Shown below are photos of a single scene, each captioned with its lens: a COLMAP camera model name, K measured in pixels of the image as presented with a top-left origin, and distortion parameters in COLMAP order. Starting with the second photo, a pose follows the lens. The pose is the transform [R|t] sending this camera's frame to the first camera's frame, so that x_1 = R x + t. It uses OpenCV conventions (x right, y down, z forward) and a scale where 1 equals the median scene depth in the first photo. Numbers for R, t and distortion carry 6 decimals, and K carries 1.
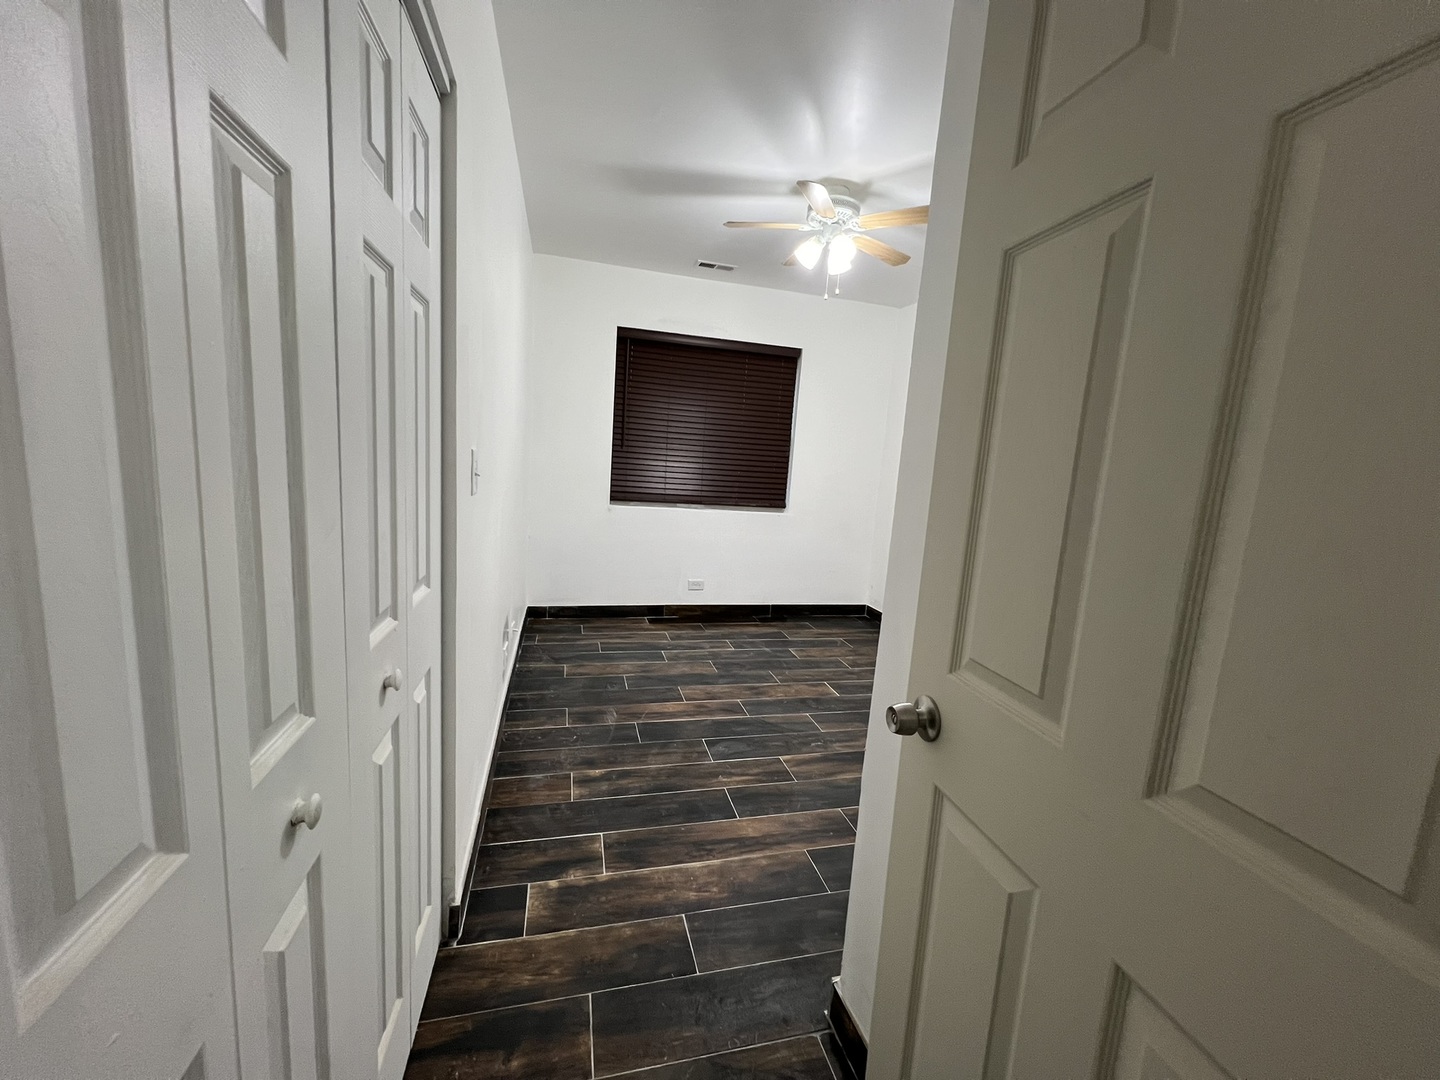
lens RADIAL K [[578.2, 0, 717.5], [0, 578.2, 542.0], [0, 0, 1]] dist [-0.001010, -0.000451]
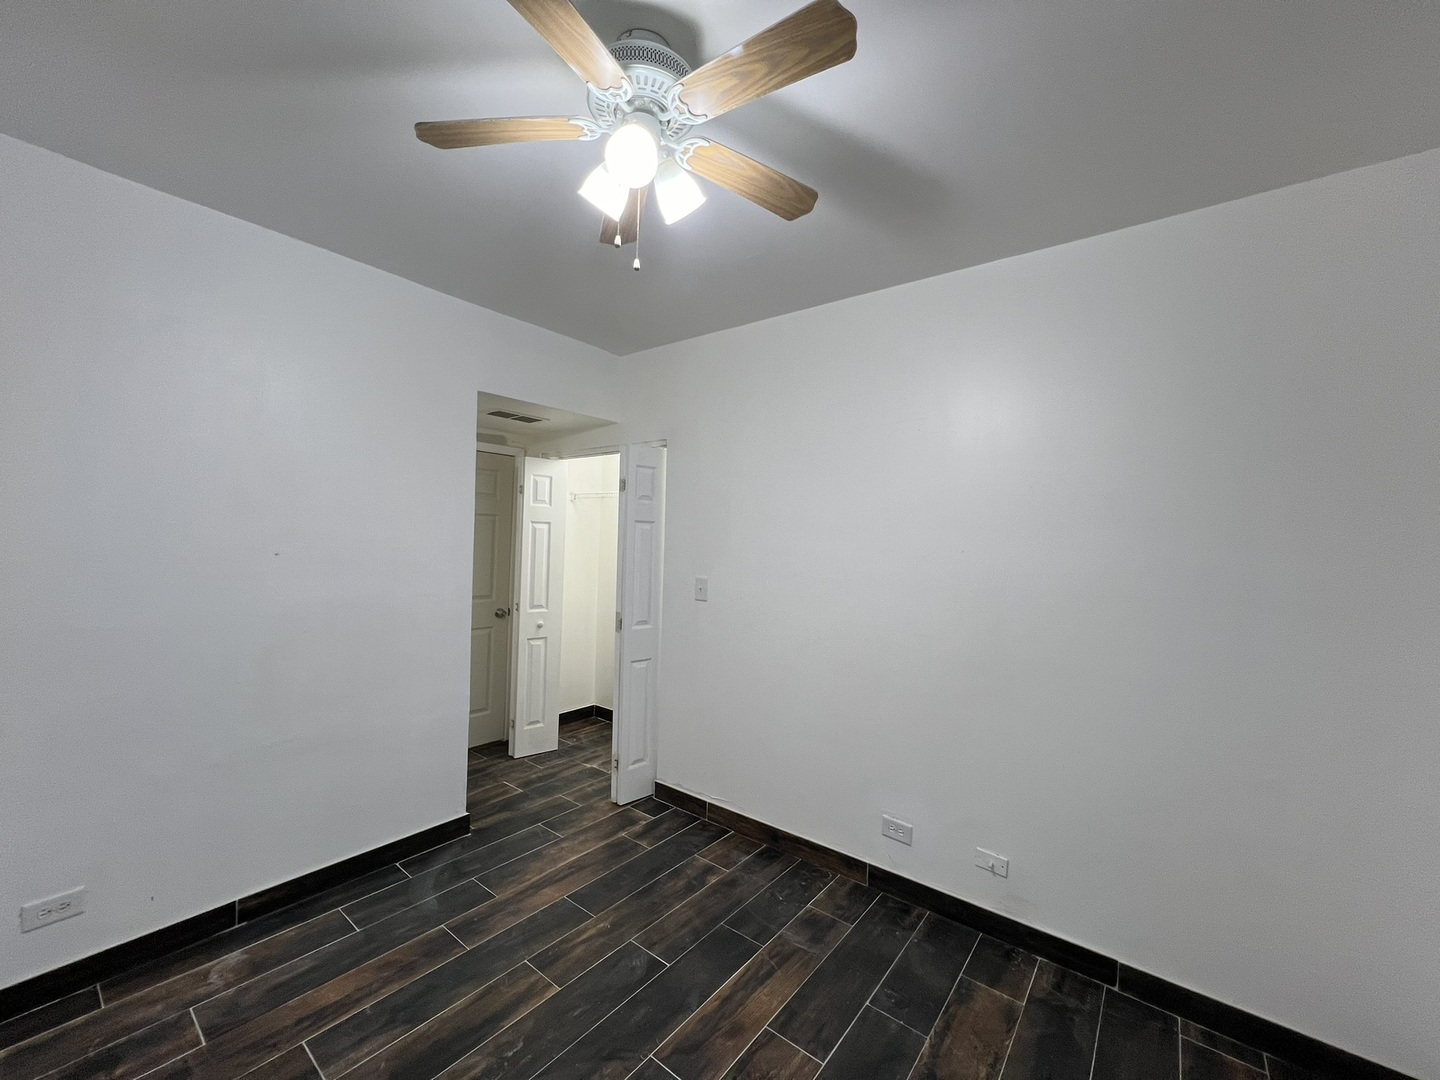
lens RADIAL K [[578.2, 0, 719.0], [0, 578.2, 539.2], [0, 0, 1]] dist [-0.001010, -0.000451]
pose [[-0.795659, -0.097910, -0.597779, 0.864361], [-0.174890, 0.981956, 0.071949, -0.534755], [0.579948, 0.161793, -0.798426, 3.168521]]
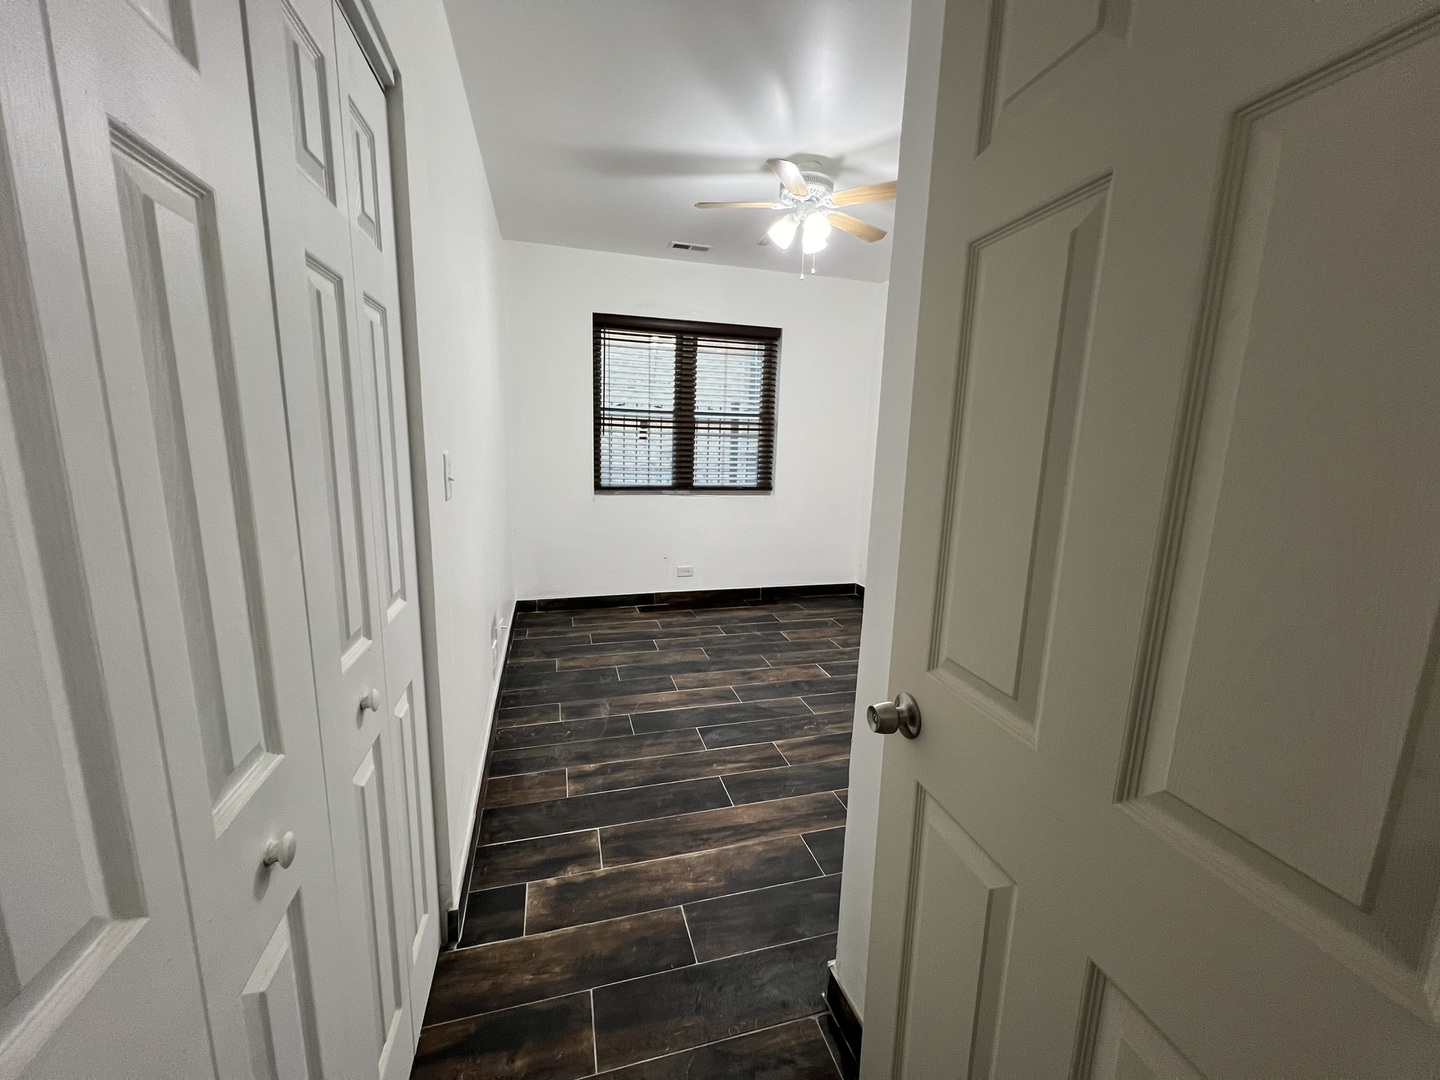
lens RADIAL K [[578.2, 0, 718.8], [0, 578.2, 542.4], [0, 0, 1]] dist [-0.001010, -0.000451]
pose [[0.998934, -0.042833, 0.017221, 0.020912], [0.042213, 0.998499, 0.034898, -0.030410], [-0.018690, -0.034134, 0.999242, 0.009107]]
